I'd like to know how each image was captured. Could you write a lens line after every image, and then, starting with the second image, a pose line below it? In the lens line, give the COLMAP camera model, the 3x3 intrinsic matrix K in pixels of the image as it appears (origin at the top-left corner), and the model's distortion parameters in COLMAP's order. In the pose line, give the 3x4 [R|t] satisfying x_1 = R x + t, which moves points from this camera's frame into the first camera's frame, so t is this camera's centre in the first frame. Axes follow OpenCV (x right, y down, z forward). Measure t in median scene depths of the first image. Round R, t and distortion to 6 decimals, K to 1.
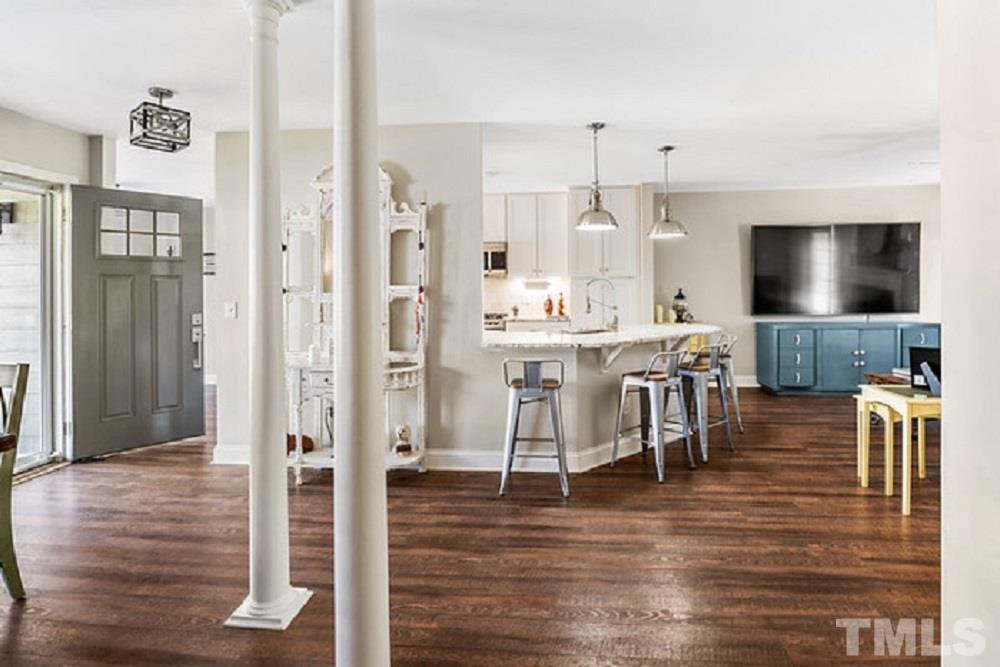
lens RADIAL K [[508.3, 0, 492.0], [0, 508.3, 287.8], [0, 0, 1]] dist [0.007057, 0.000815]
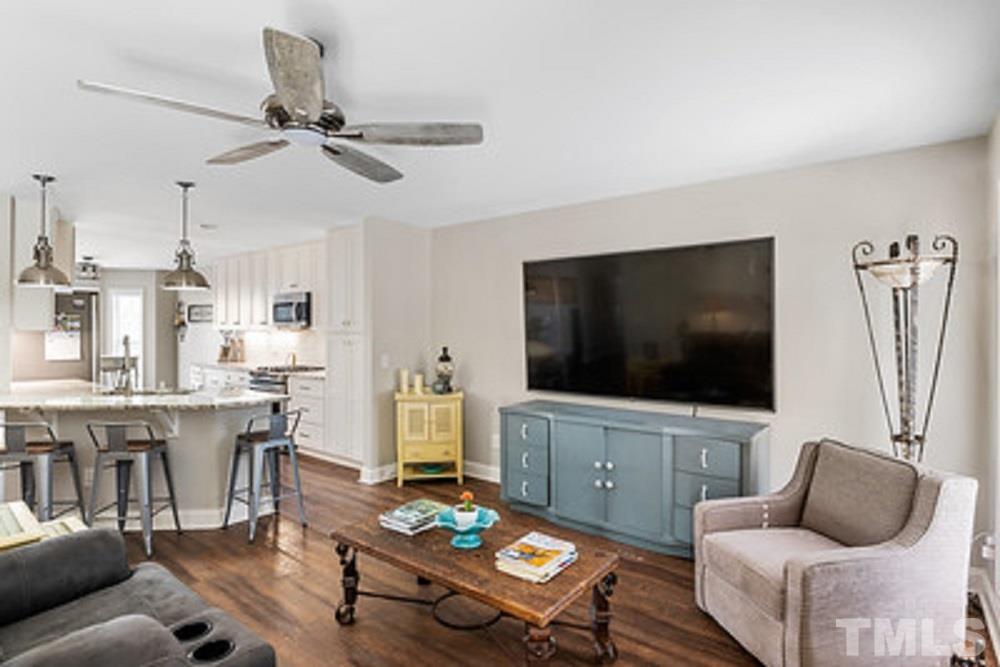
lens RADIAL K [[508.3, 0, 497.8], [0, 508.3, 329.1], [0, 0, 1]] dist [0.007057, 0.000815]
pose [[0.832189, 0.013726, -0.554323, 0.939891], [-0.014743, 0.999888, 0.002625, -0.032794], [0.554297, 0.005988, 0.832298, 0.431676]]
